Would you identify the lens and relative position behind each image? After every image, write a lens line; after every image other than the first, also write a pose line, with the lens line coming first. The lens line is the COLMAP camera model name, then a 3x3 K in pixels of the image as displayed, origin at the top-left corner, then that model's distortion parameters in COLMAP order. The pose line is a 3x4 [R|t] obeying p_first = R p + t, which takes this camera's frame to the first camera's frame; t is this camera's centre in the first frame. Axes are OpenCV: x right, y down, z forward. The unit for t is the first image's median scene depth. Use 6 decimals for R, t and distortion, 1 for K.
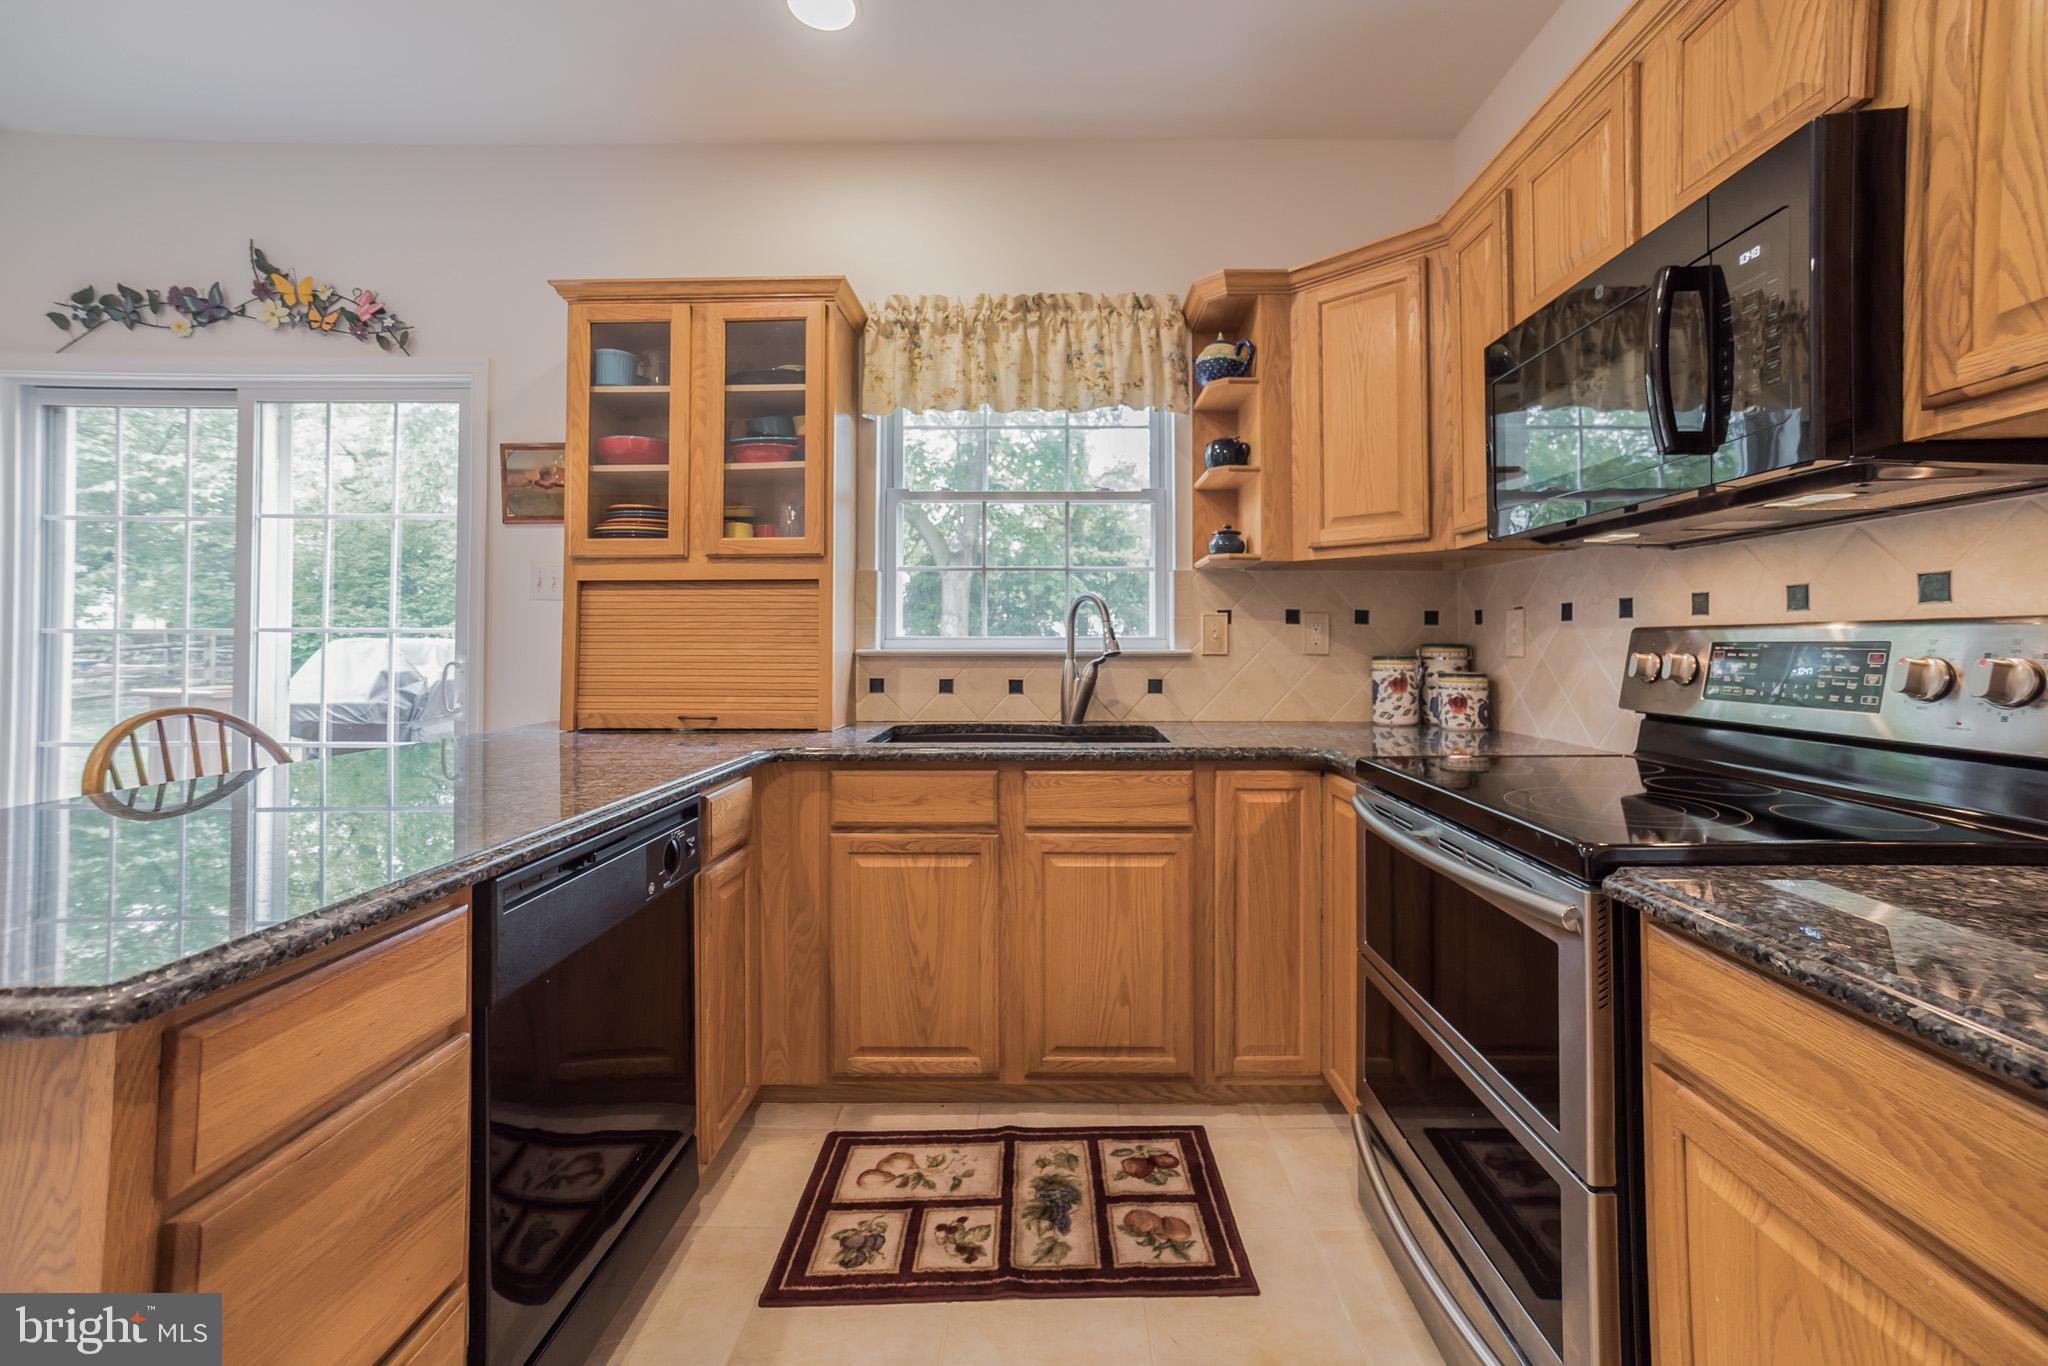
lens RADIAL K [[845.2, 0, 1054.6], [0, 845.2, 626.7], [0, 0, 1]] dist [-0.033019, 0.023117]
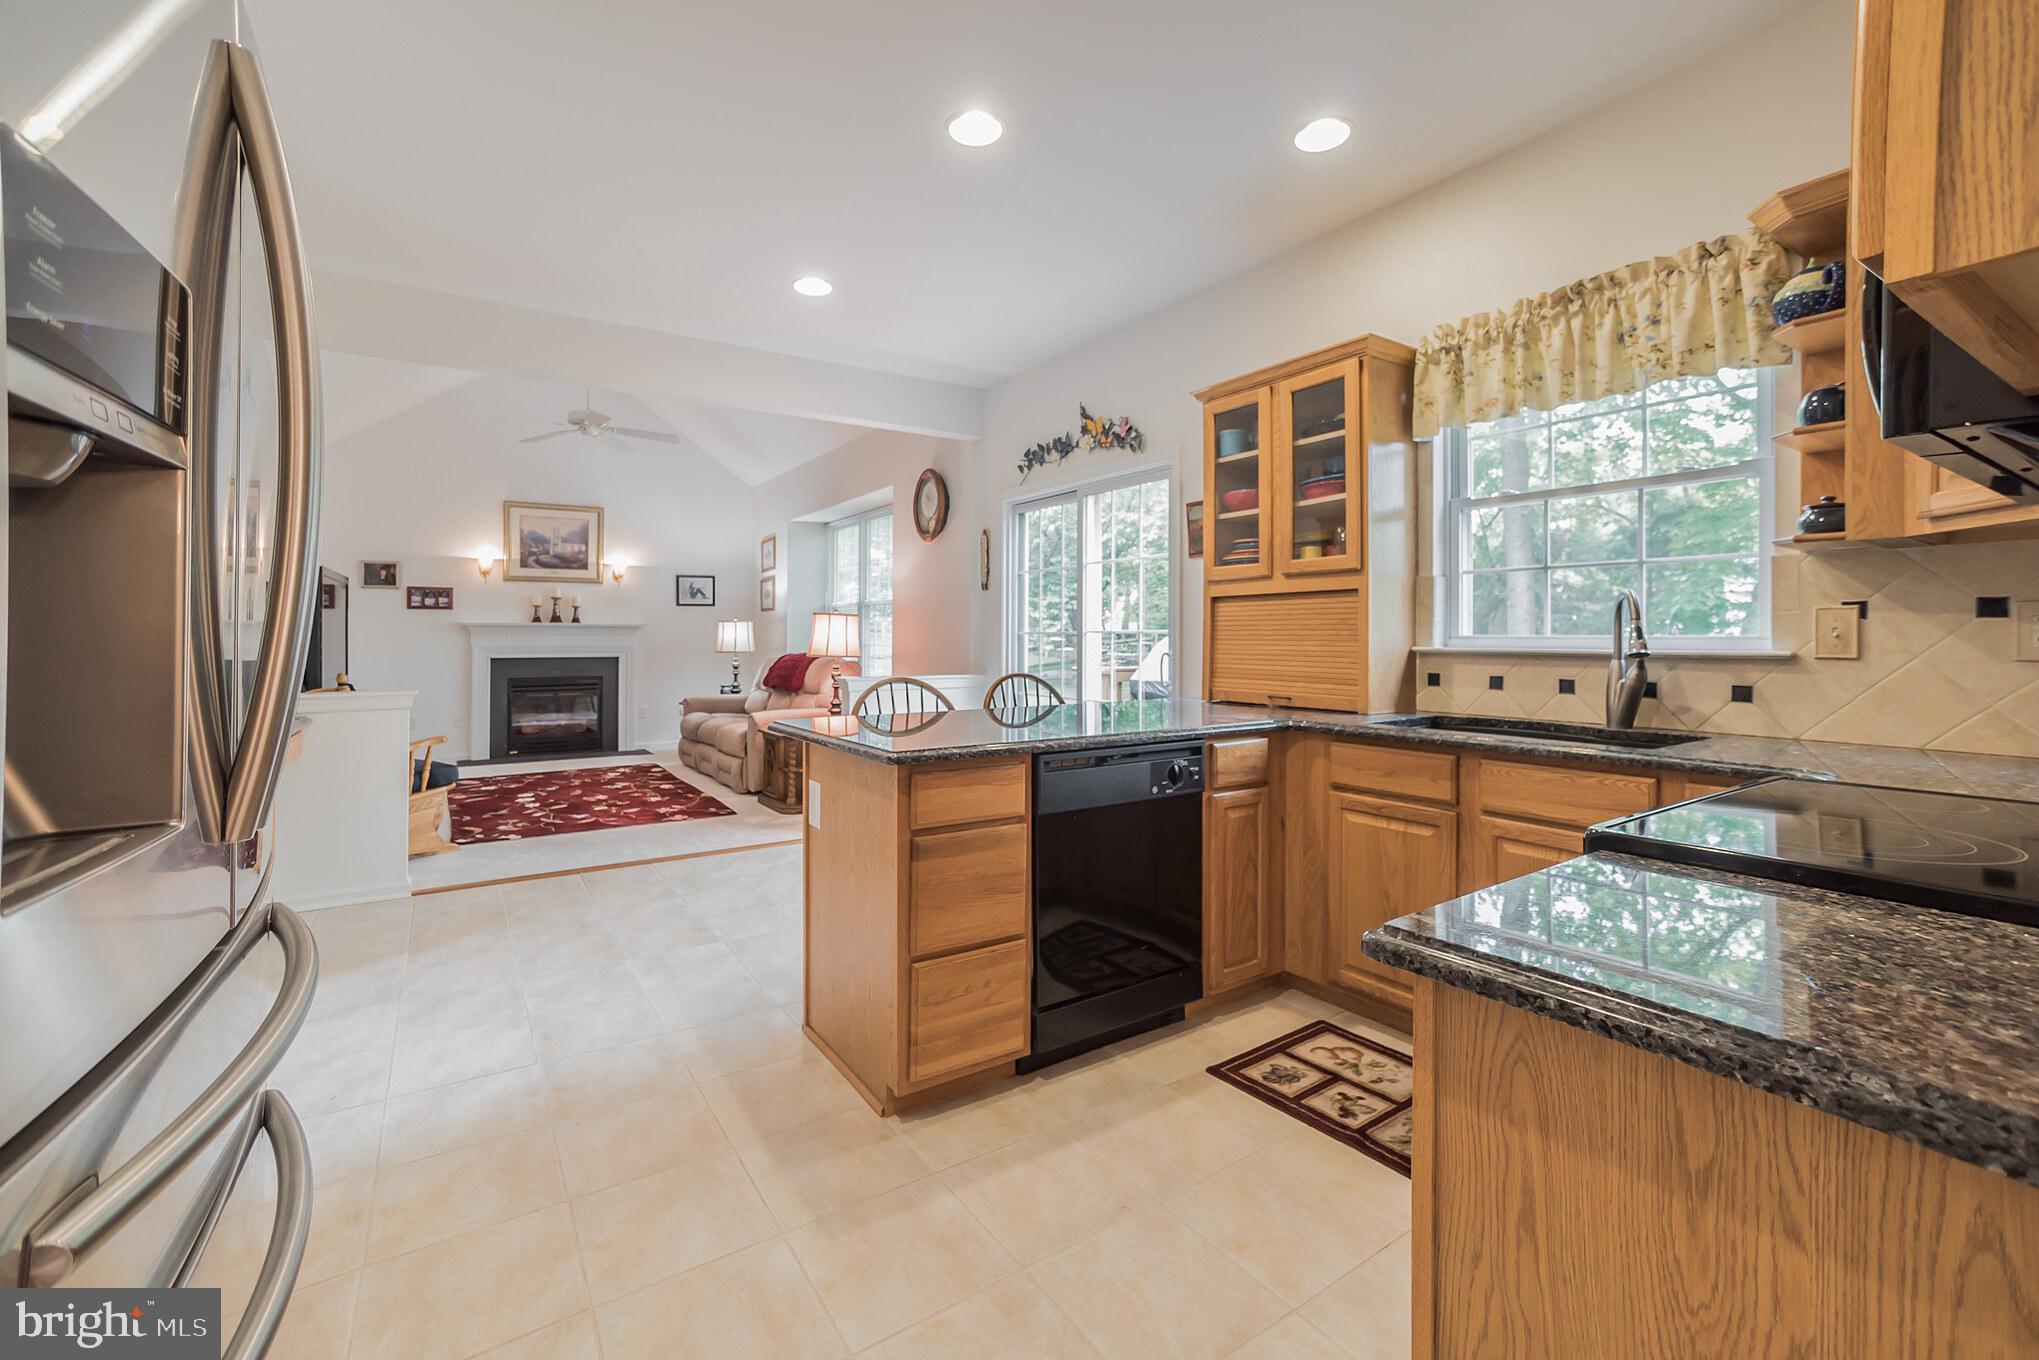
lens RADIAL K [[868.2, 0, 1013.2], [0, 868.2, 636.2], [0, 0, 1]] dist [-0.002279, 0.000132]
pose [[0.556308, -0.000280, -0.830976, 0.456405], [0.013222, 0.999876, 0.008515, -0.004862], [0.830871, -0.015725, 0.556243, -0.102890]]
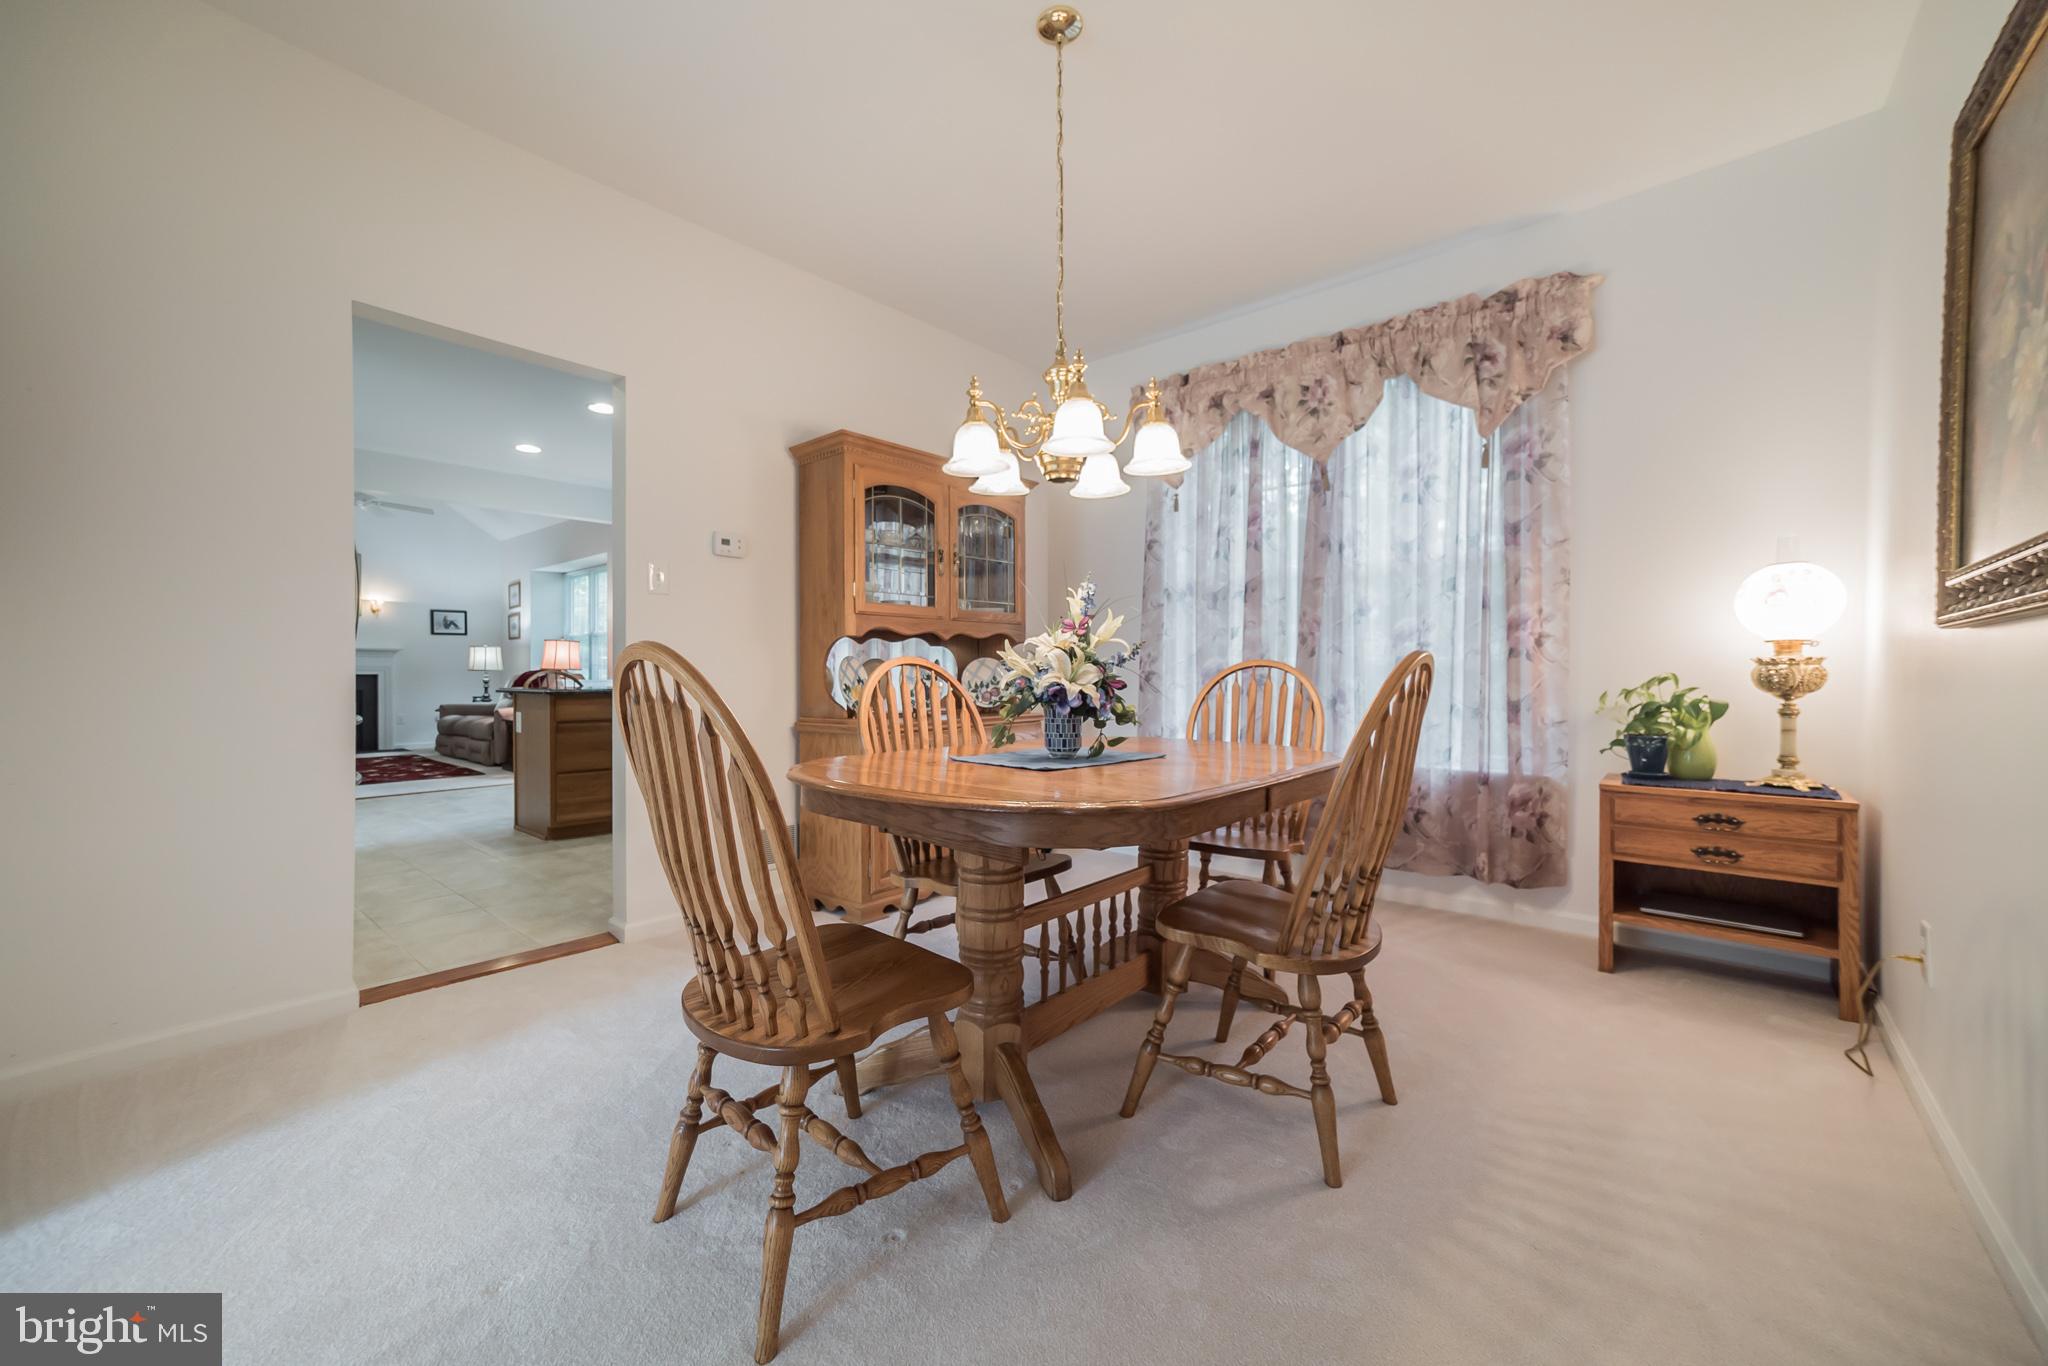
lens RADIAL K [[804.3, 0, 1024.0], [0, 804.3, 683.0], [0, 0, 1]] dist [-0.002752, -0.000042]
pose [[0.759845, 0.009245, -0.650038, 1.764623], [0.010492, 0.999594, 0.026481, 0.056404], [0.650019, -0.026942, 0.759440, -0.441213]]
